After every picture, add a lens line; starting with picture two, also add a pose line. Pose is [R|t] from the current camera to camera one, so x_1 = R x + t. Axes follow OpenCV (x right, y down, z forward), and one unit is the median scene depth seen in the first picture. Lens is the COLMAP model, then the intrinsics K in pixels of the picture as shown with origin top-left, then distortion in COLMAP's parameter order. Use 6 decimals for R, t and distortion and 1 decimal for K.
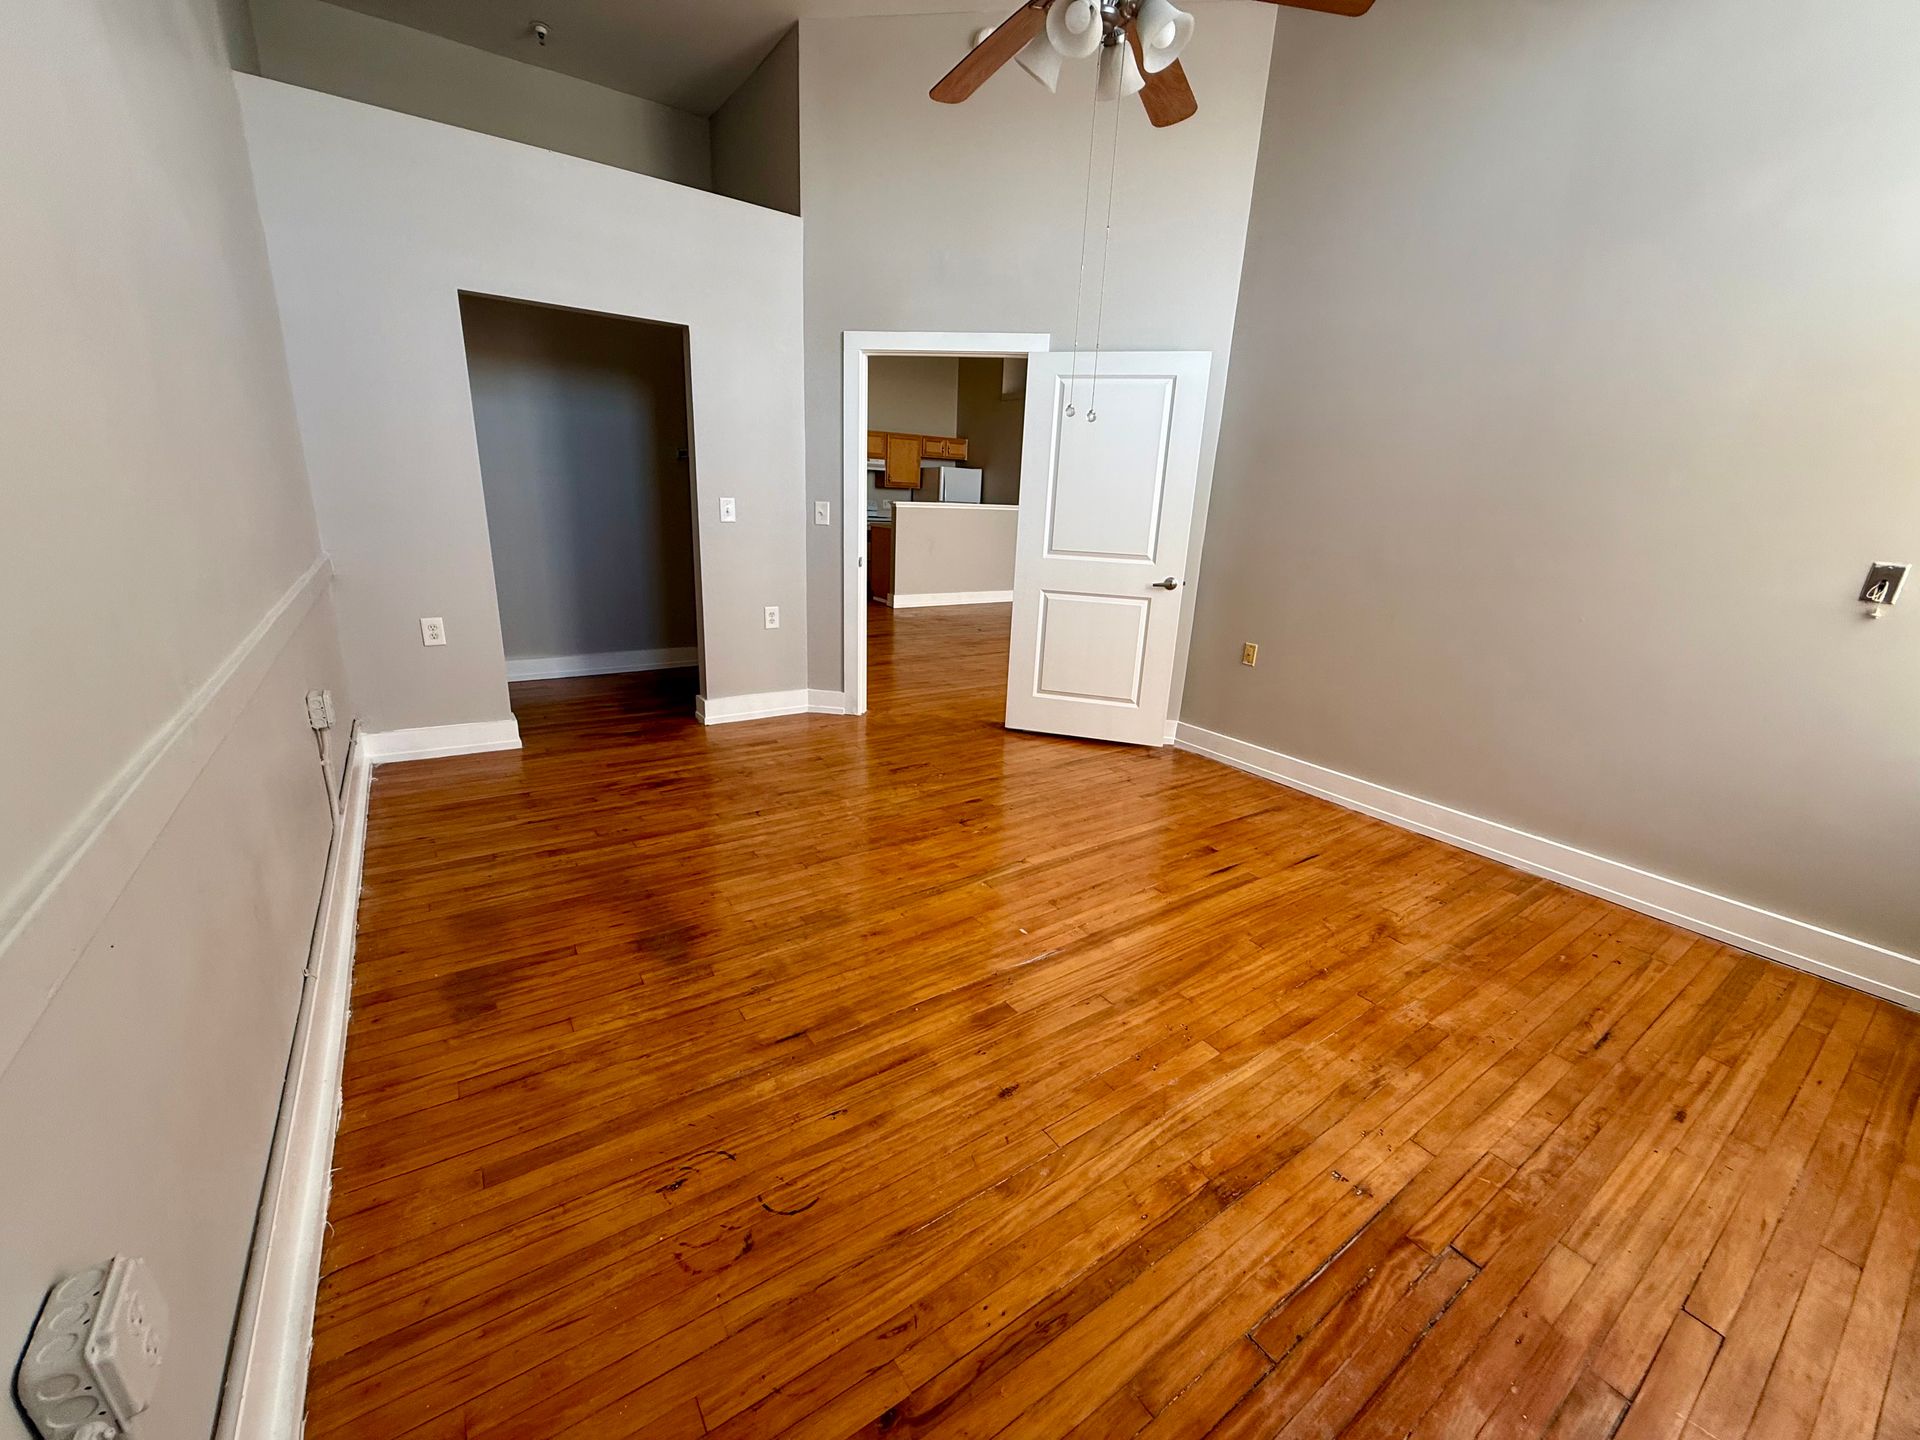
lens RADIAL K [[762.1, 0, 961.8], [0, 762.1, 718.5], [0, 0, 1]] dist [-0.001435, 0.000494]
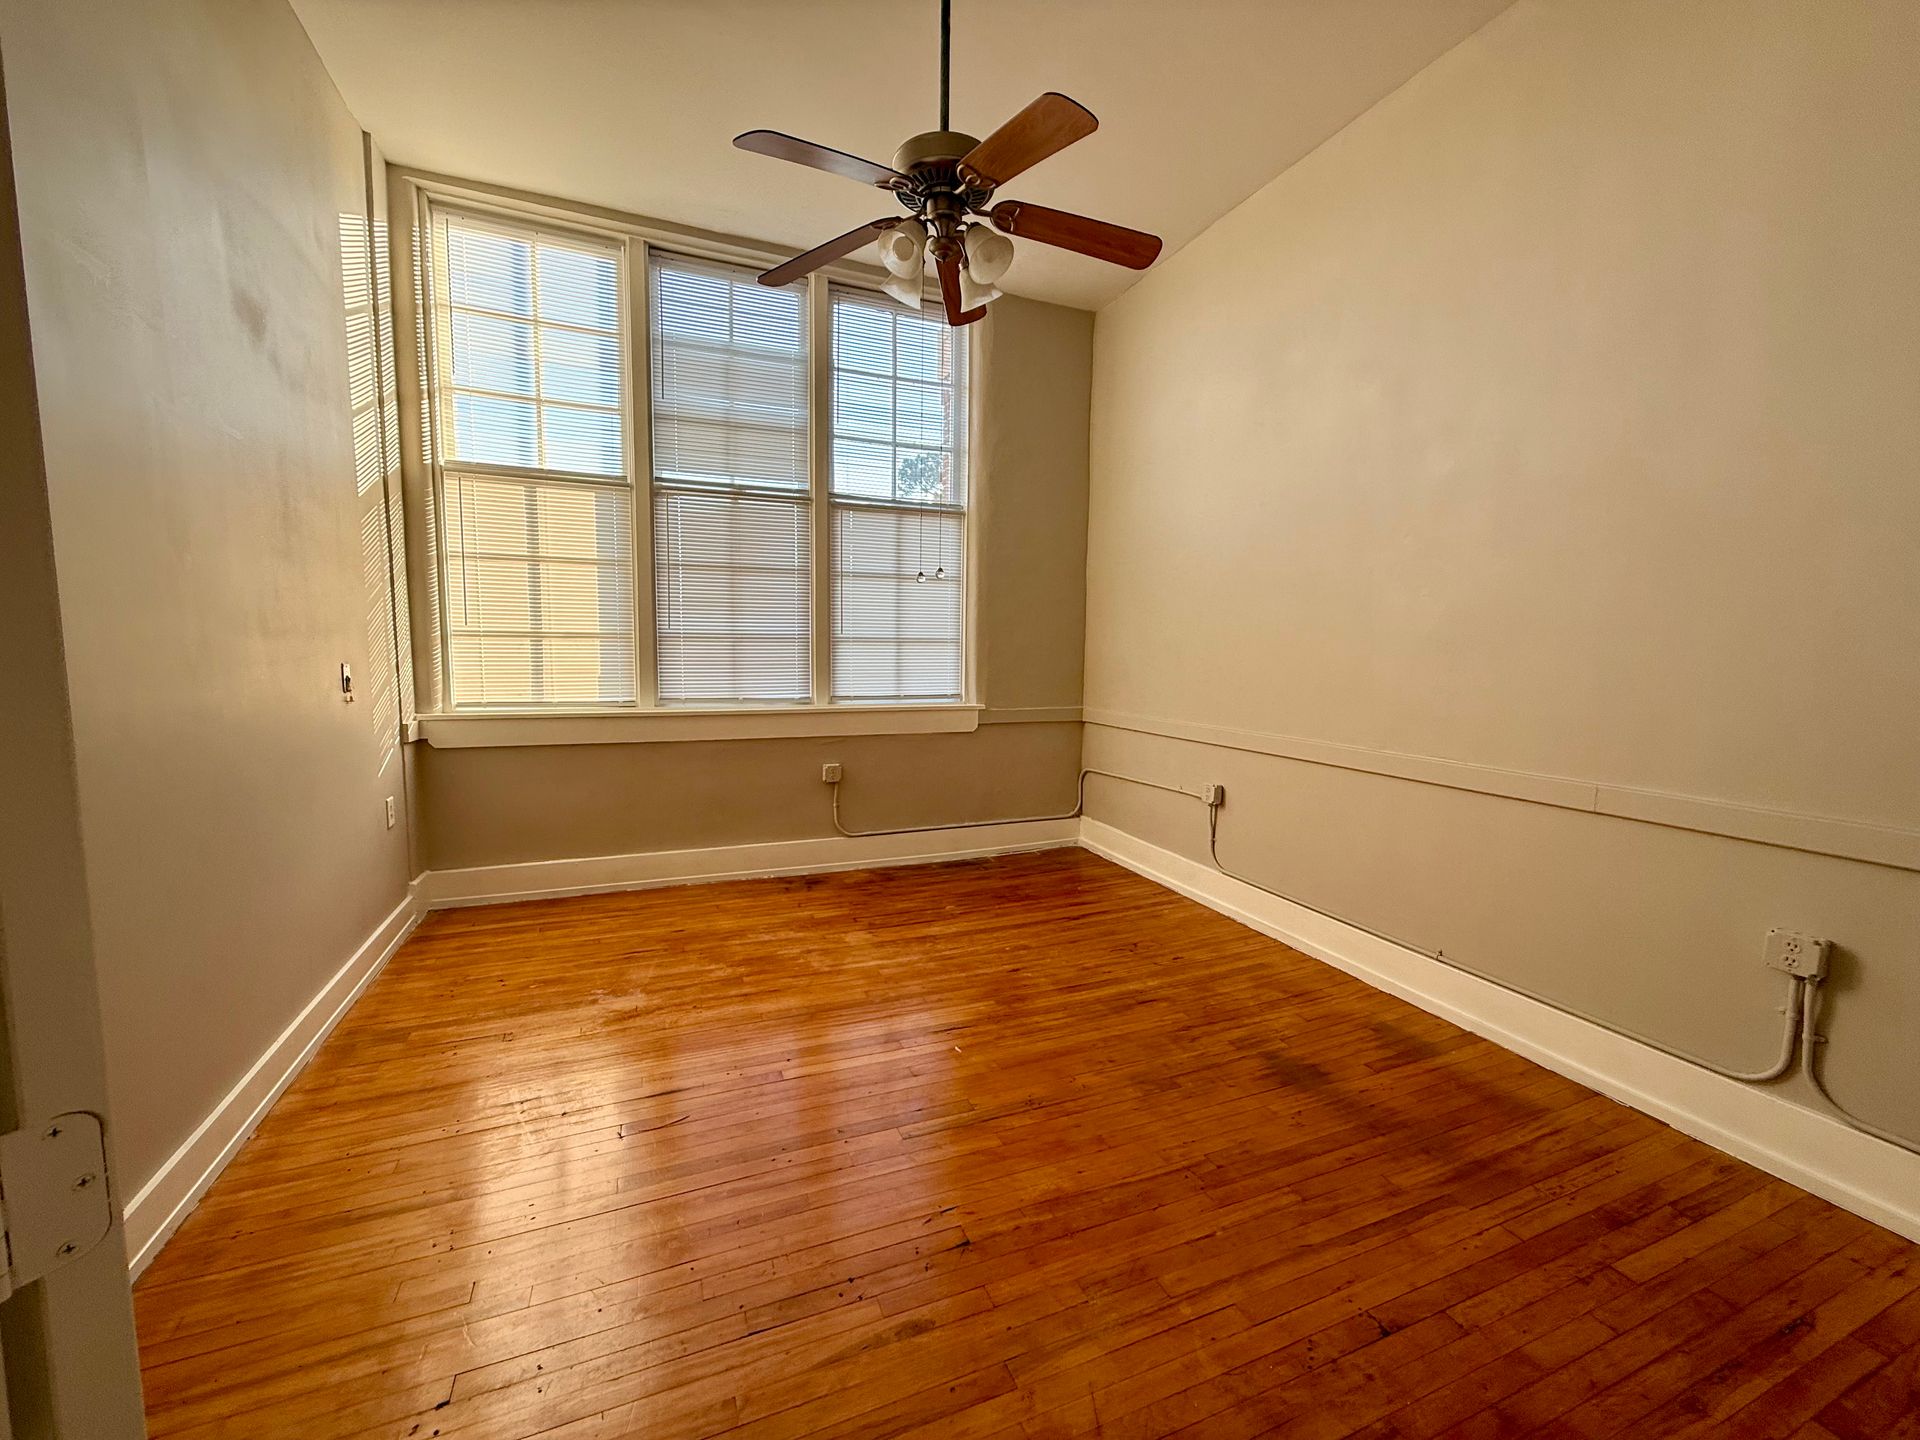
lens RADIAL K [[762.1, 0, 960.0], [0, 762.1, 722.0], [0, 0, 1]] dist [-0.001435, 0.000494]
pose [[-0.974938, -0.078346, 0.208224, -0.130797], [0.007546, 0.923758, 0.382904, -0.671284], [-0.222348, 0.374879, -0.900015, 2.205465]]
